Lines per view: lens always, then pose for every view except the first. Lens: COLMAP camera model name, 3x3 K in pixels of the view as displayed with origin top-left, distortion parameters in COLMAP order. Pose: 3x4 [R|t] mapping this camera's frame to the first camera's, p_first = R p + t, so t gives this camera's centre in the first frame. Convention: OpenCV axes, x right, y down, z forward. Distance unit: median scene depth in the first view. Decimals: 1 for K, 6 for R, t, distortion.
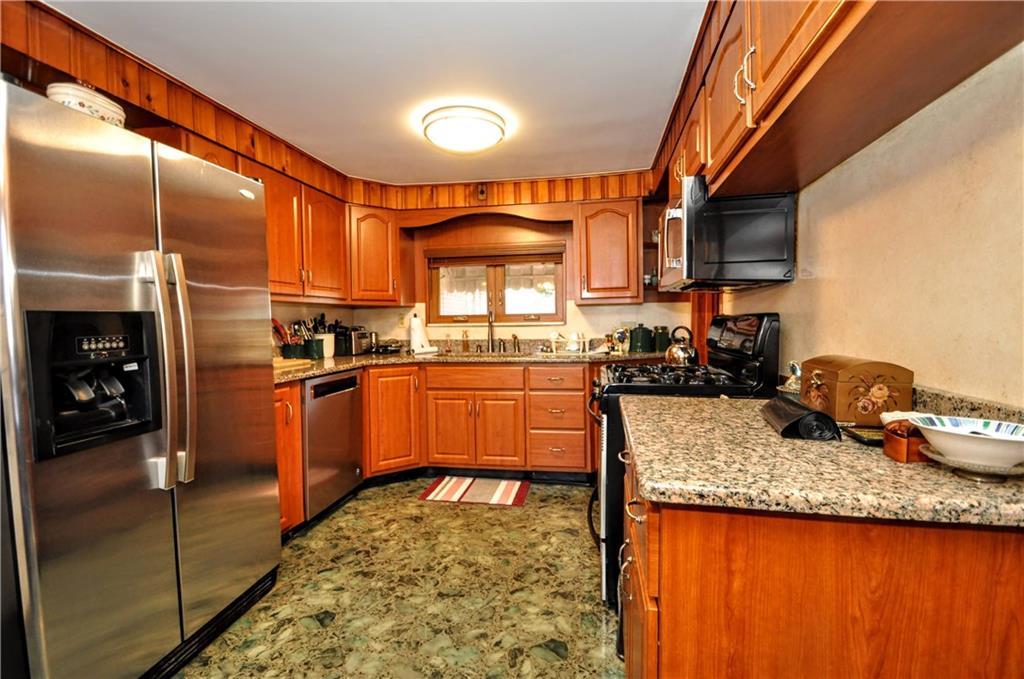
lens RADIAL K [[450.8, 0, 512.0], [0, 450.8, 339.5], [0, 0, 1]] dist [0.026880, -0.021337]
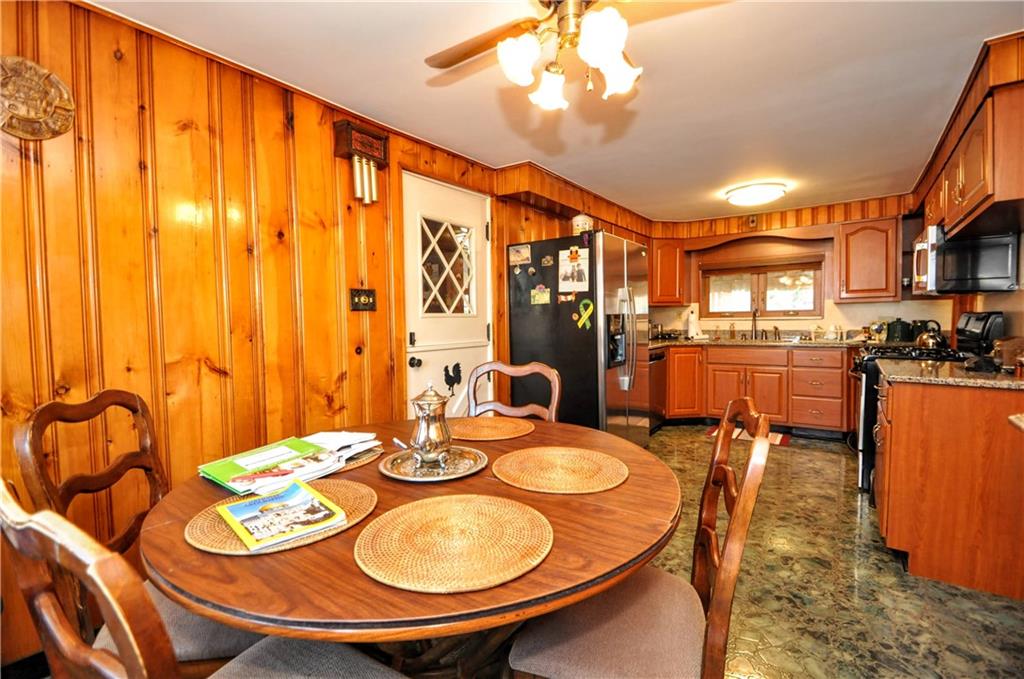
lens RADIAL K [[450.8, 0, 512.0], [0, 450.8, 339.5], [0, 0, 1]] dist [0.026880, -0.021337]
pose [[0.903469, 0.018851, -0.428239, -0.131086], [-0.012709, 0.999771, 0.017197, 0.015557], [0.428465, -0.010094, 0.903502, -0.555536]]
